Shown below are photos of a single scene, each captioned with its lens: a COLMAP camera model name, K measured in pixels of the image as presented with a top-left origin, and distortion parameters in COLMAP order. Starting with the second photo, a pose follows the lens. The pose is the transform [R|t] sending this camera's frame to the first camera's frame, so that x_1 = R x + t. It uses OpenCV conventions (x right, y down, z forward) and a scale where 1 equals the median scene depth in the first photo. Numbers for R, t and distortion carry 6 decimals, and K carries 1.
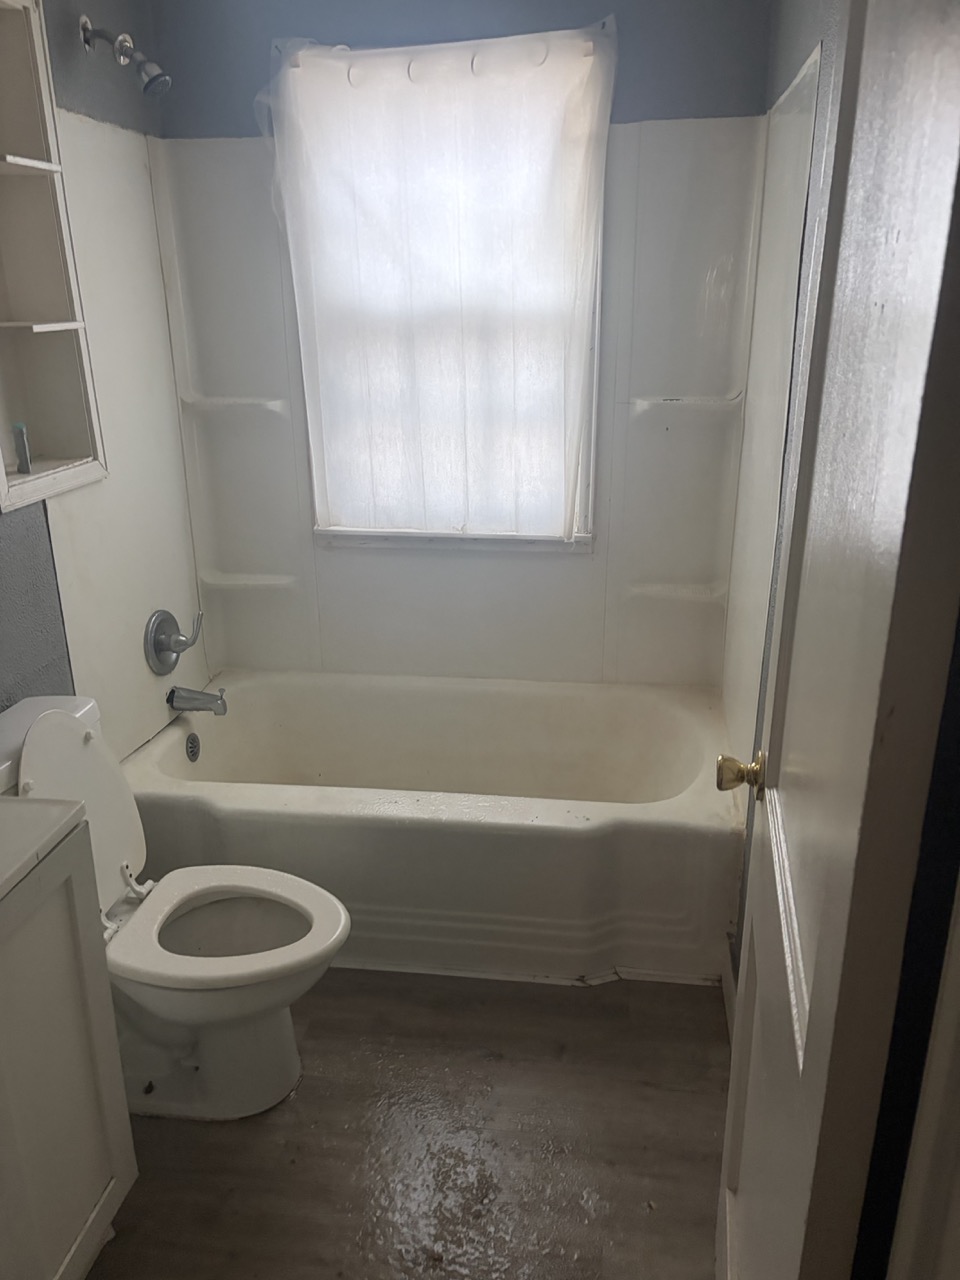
lens RADIAL K [[979.6, 0, 480.0], [0, 979.6, 640.0], [0, 0, 1]] dist [0.030962, -0.014037]
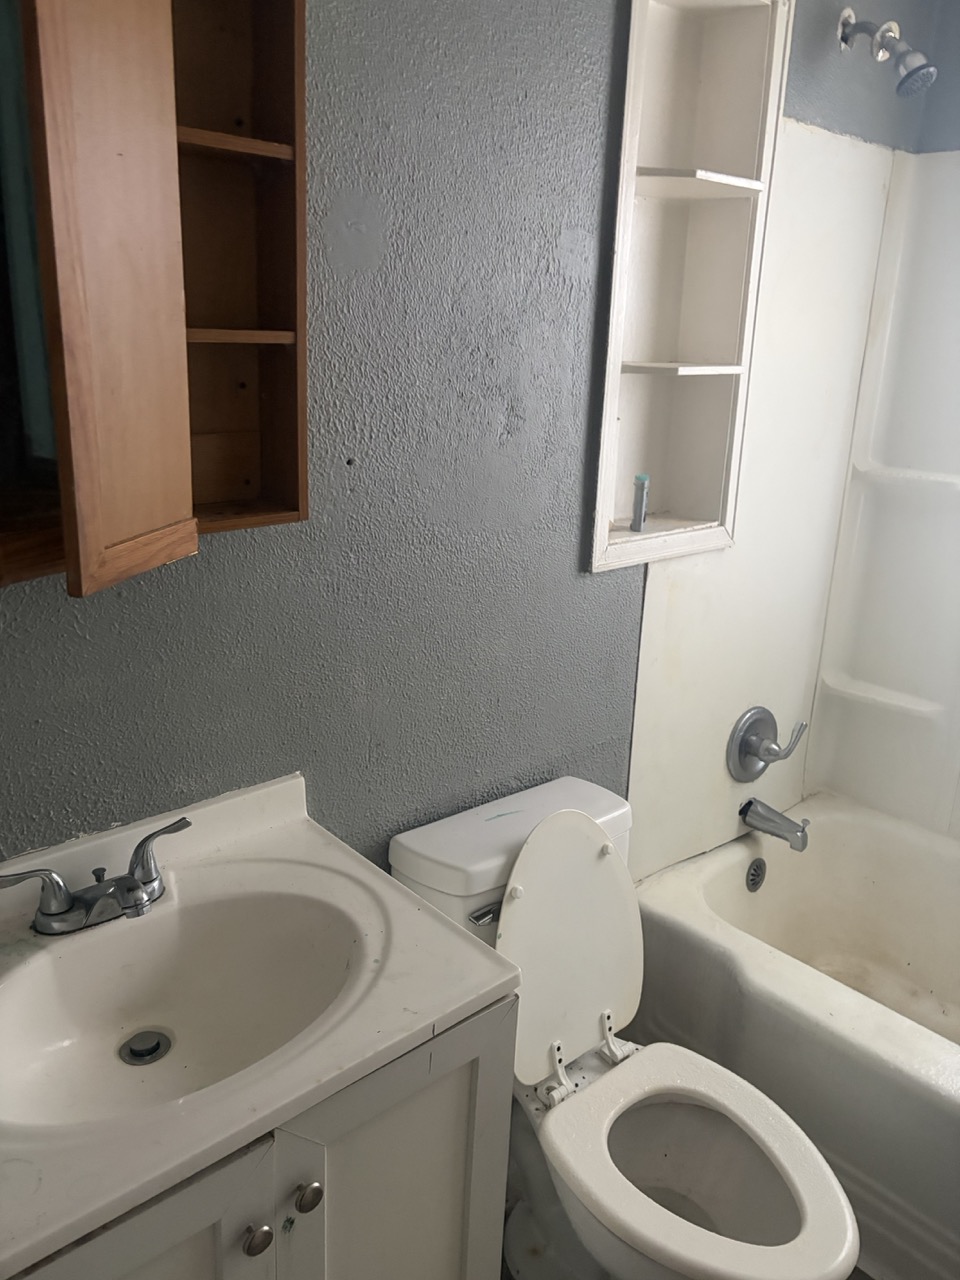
lens RADIAL K [[1005.1, 0, 480.0], [0, 1005.1, 640.0], [0, 0, 1]] dist [0.041423, -0.039727]
pose [[0.768077, 0.225953, -0.599169, -0.006948], [-0.256733, 0.965844, 0.035123, -0.069575], [0.586639, 0.126850, 0.799852, 0.208405]]
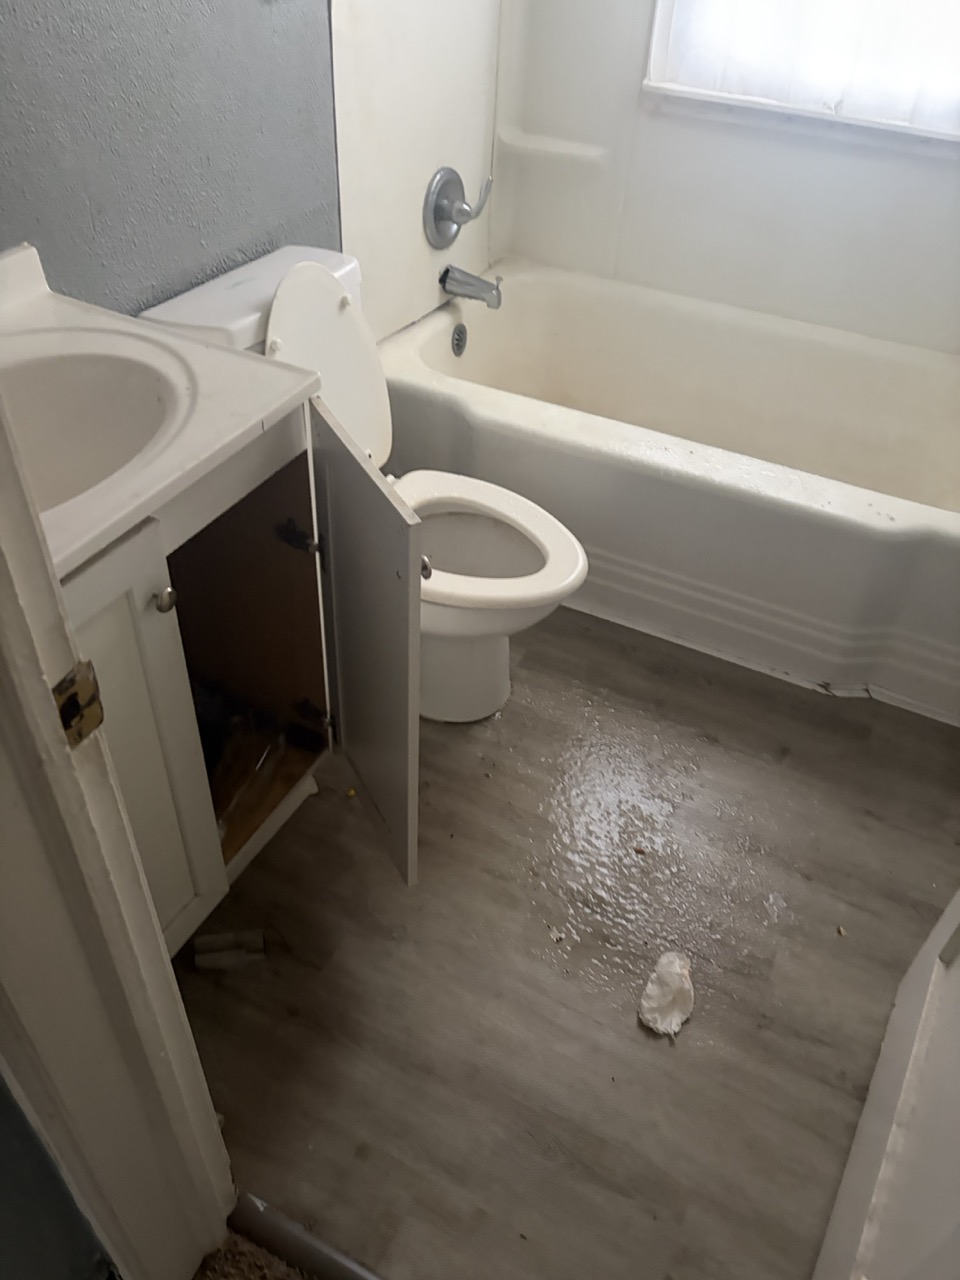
lens RADIAL K [[979.6, 0, 480.0], [0, 979.6, 640.0], [0, 0, 1]] dist [0.030962, -0.014037]
pose [[0.945718, 0.251840, -0.205410, -0.021472], [-0.159689, 0.910594, 0.381206, 0.016286], [0.283048, -0.327711, 0.901382, 0.121399]]
